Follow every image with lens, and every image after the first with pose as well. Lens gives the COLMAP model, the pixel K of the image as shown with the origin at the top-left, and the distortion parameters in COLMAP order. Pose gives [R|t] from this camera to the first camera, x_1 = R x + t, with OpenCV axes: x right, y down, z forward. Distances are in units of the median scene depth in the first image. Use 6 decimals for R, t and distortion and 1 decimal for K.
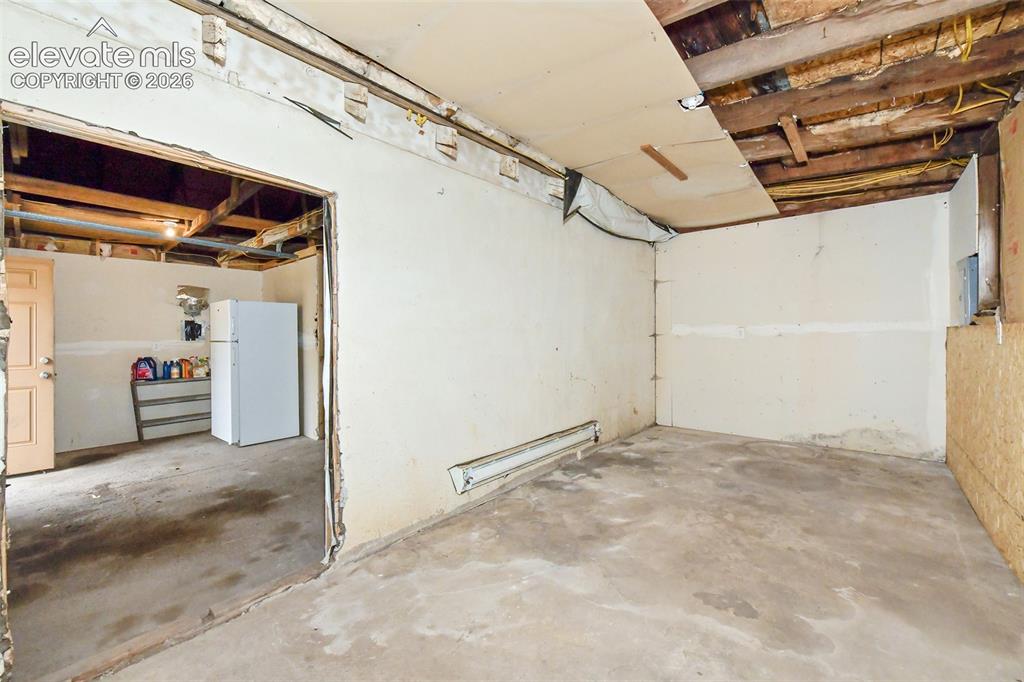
lens RADIAL K [[411.3, 0, 512.0], [0, 411.3, 341.0], [0, 0, 1]] dist [-0.001670, -0.000151]
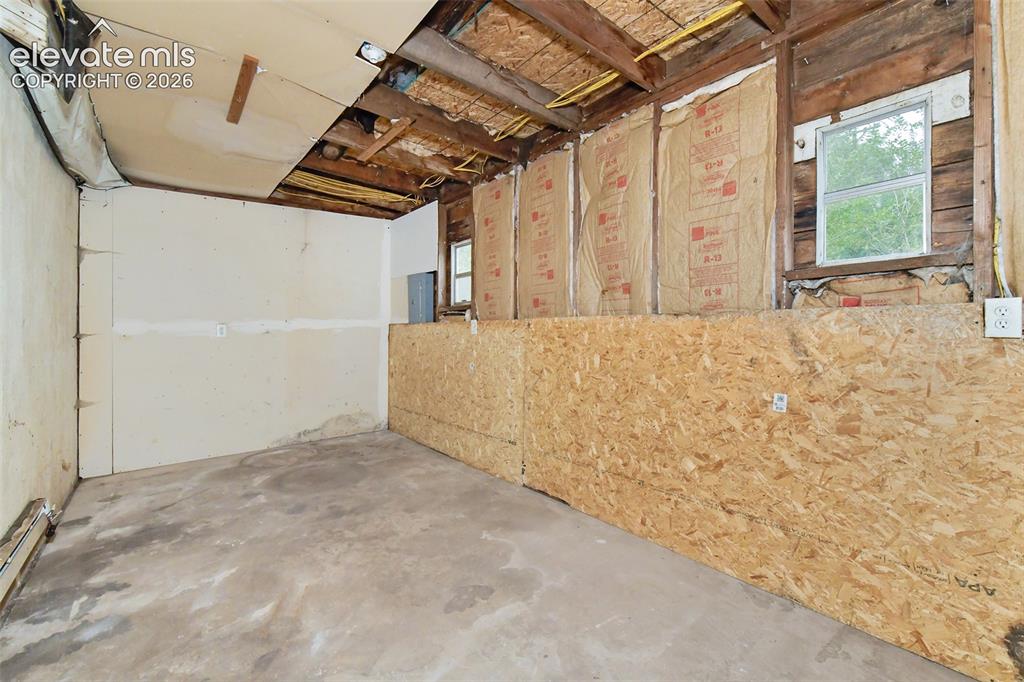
lens RADIAL K [[454.1, 0, 504.9], [0, 454.1, 337.5], [0, 0, 1]] dist [-0.002979, -0.000462]
pose [[0.221978, -0.022501, 0.974792, -0.279771], [0.032379, 0.999352, 0.015695, -0.002363], [-0.974514, 0.028079, 0.222563, 0.355778]]
